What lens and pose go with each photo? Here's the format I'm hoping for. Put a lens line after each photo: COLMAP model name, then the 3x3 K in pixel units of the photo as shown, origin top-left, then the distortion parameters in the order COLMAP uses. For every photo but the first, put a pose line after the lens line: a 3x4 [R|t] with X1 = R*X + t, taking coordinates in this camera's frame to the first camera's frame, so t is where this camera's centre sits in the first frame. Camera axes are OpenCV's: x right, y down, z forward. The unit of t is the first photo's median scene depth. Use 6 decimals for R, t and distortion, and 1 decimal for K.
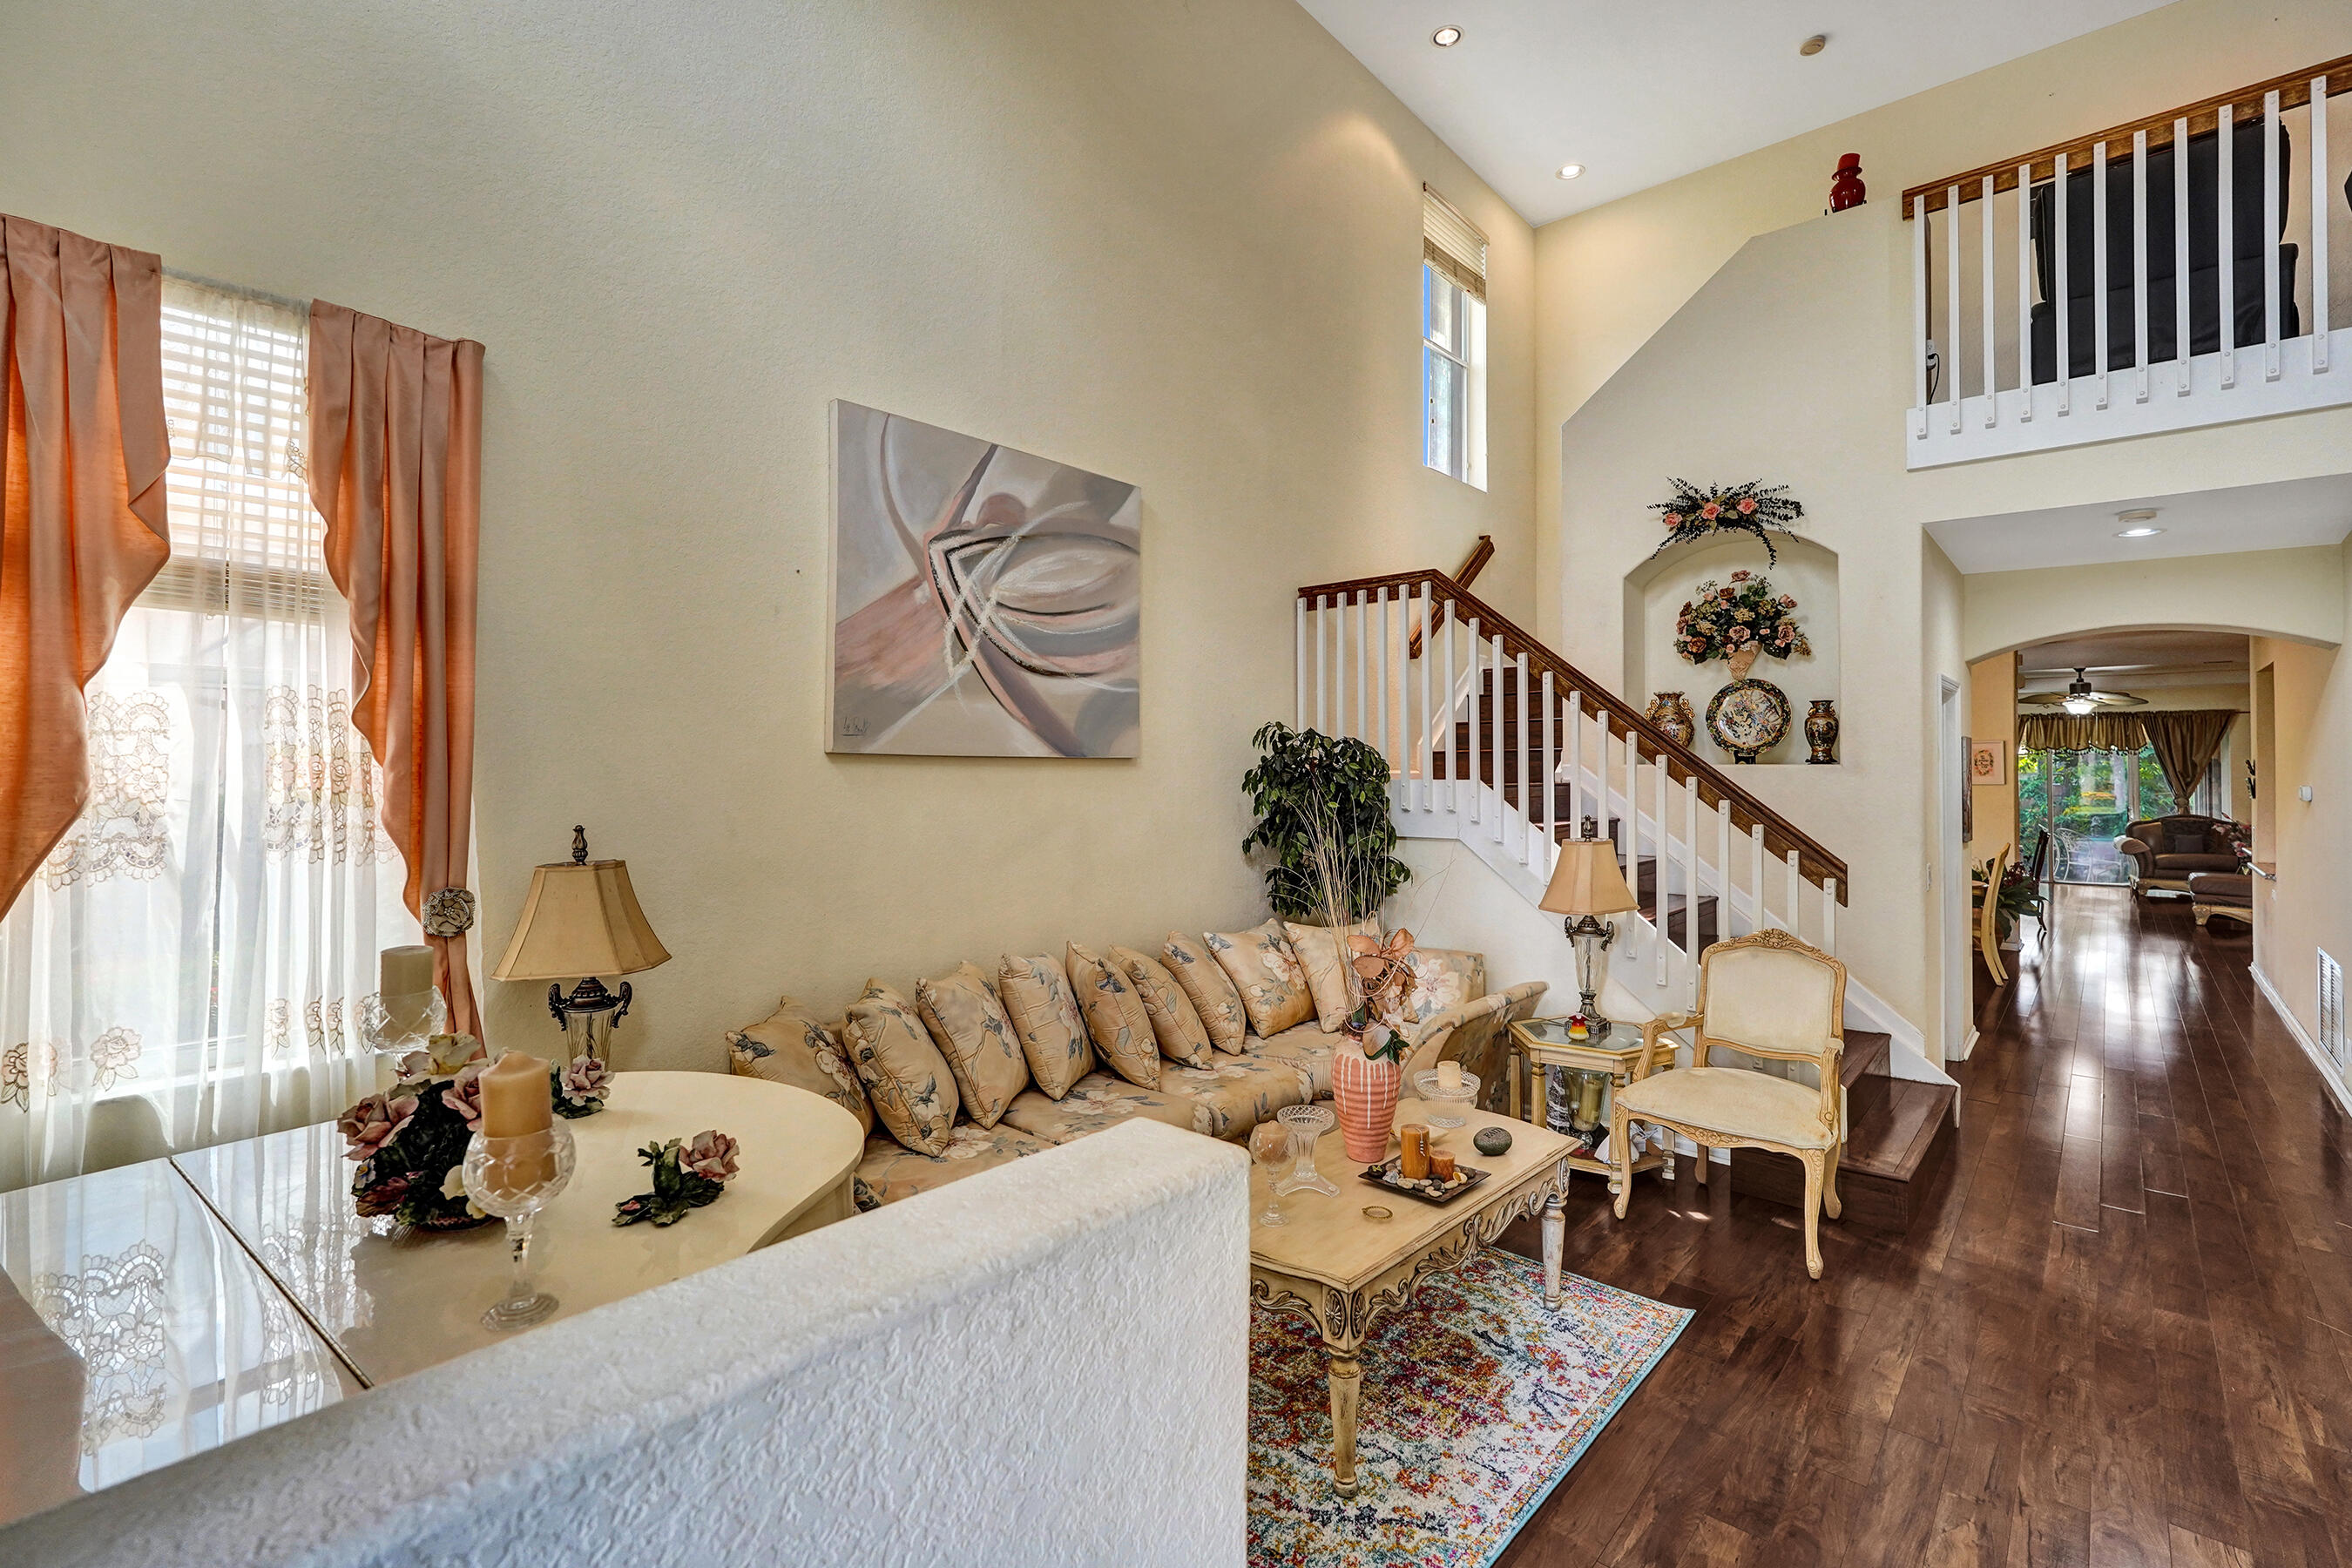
lens RADIAL K [[1063.6, 0, 1176.0], [0, 1063.6, 784.0], [0, 0, 1]] dist [-0.002348, -0.000168]
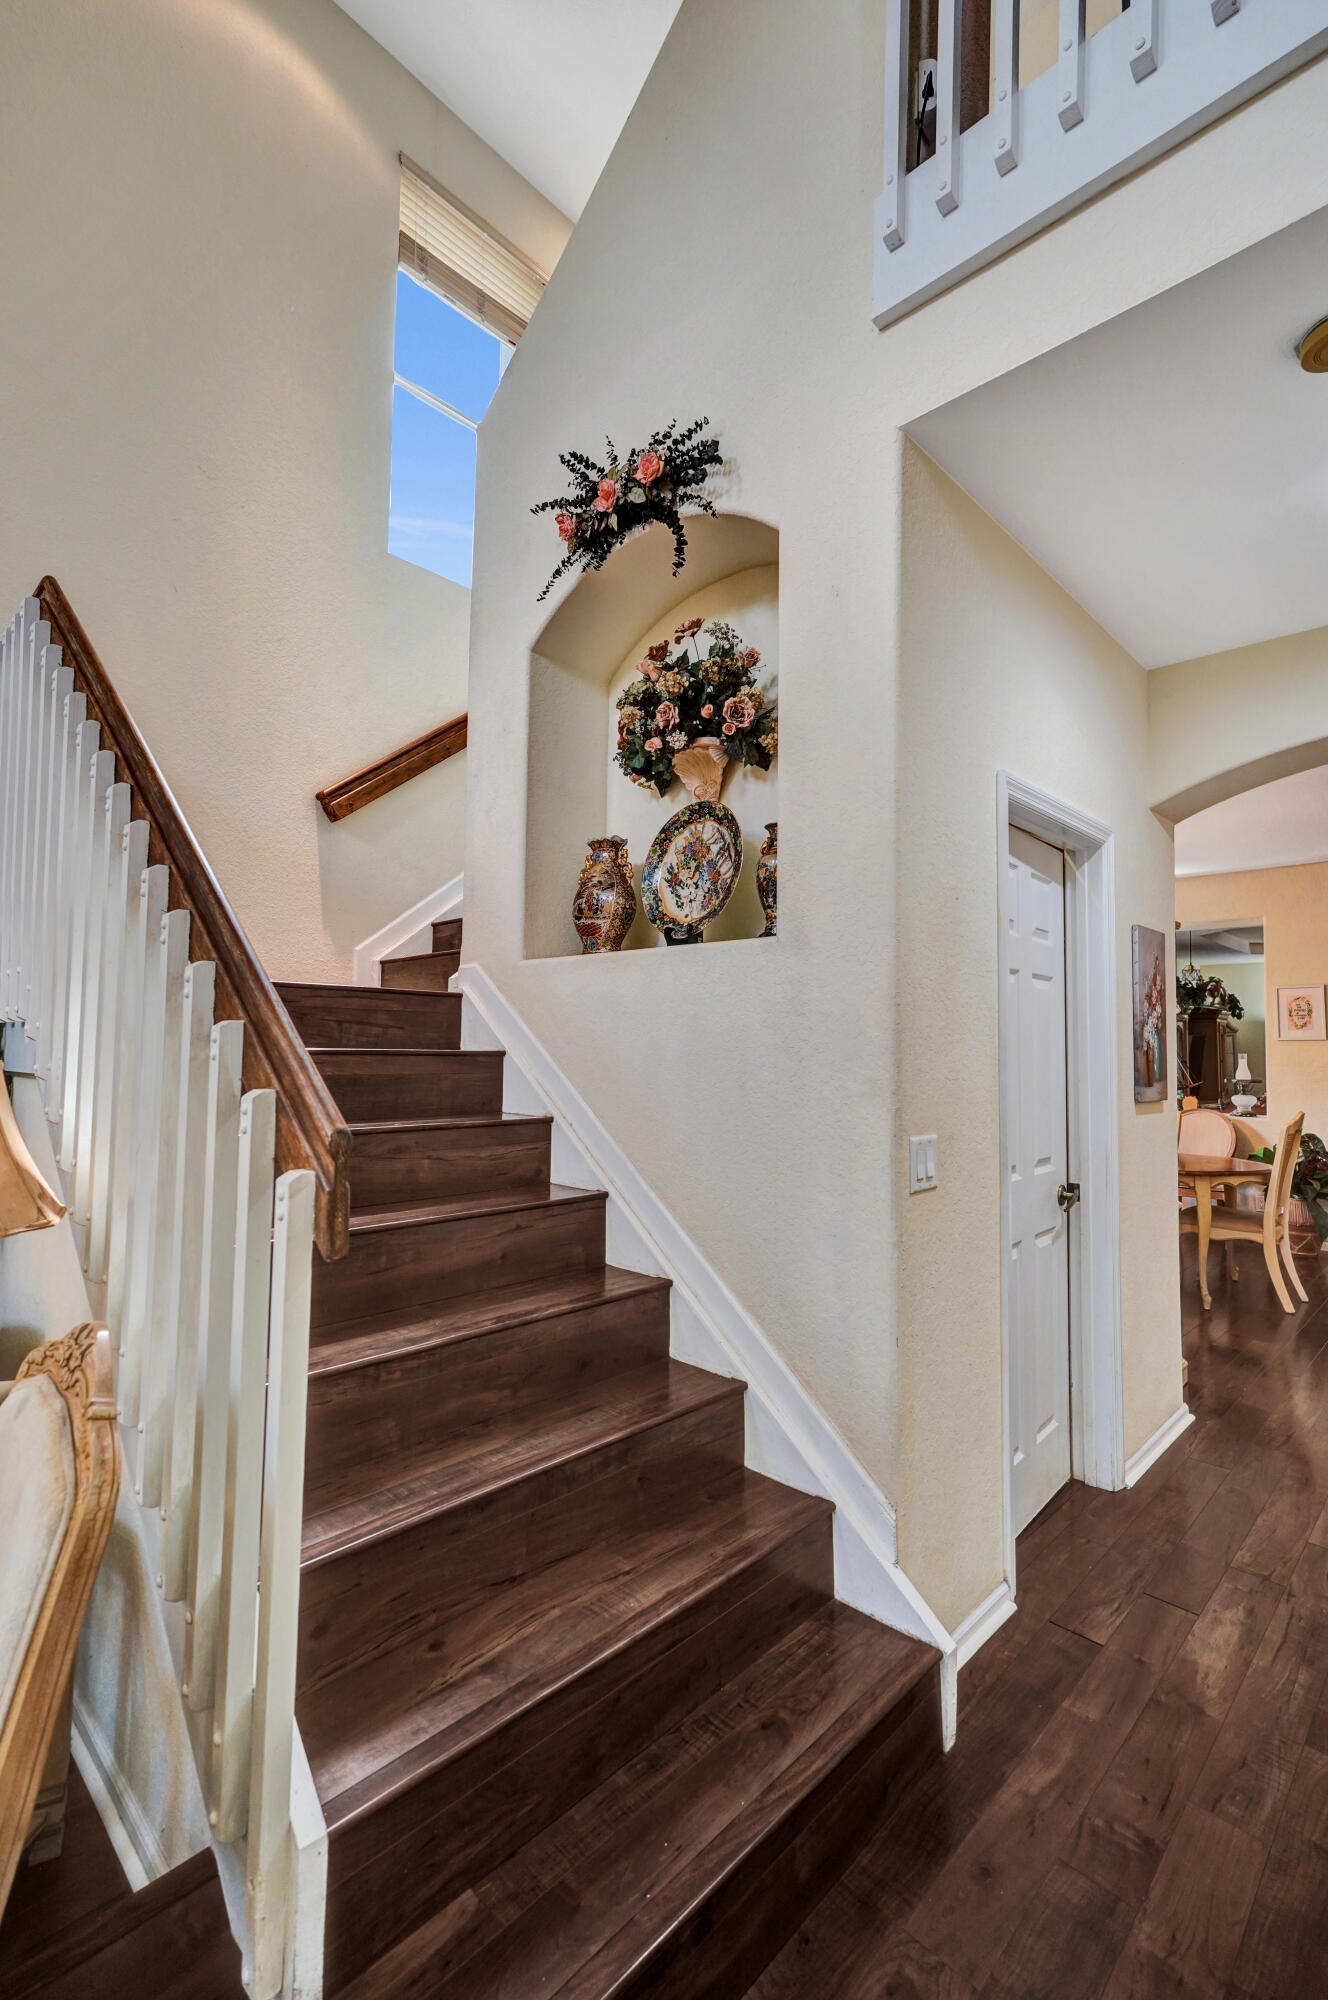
lens RADIAL K [[889.6, 0, 657.5], [0, 889.6, 1021.8], [0, 0, 1]] dist [0.025301, 0.000051]
pose [[0.998746, 0.013679, -0.048166, 0.545573], [-0.015592, 0.999095, -0.039570, 0.037530], [0.047581, 0.040271, 0.998055, 0.531155]]
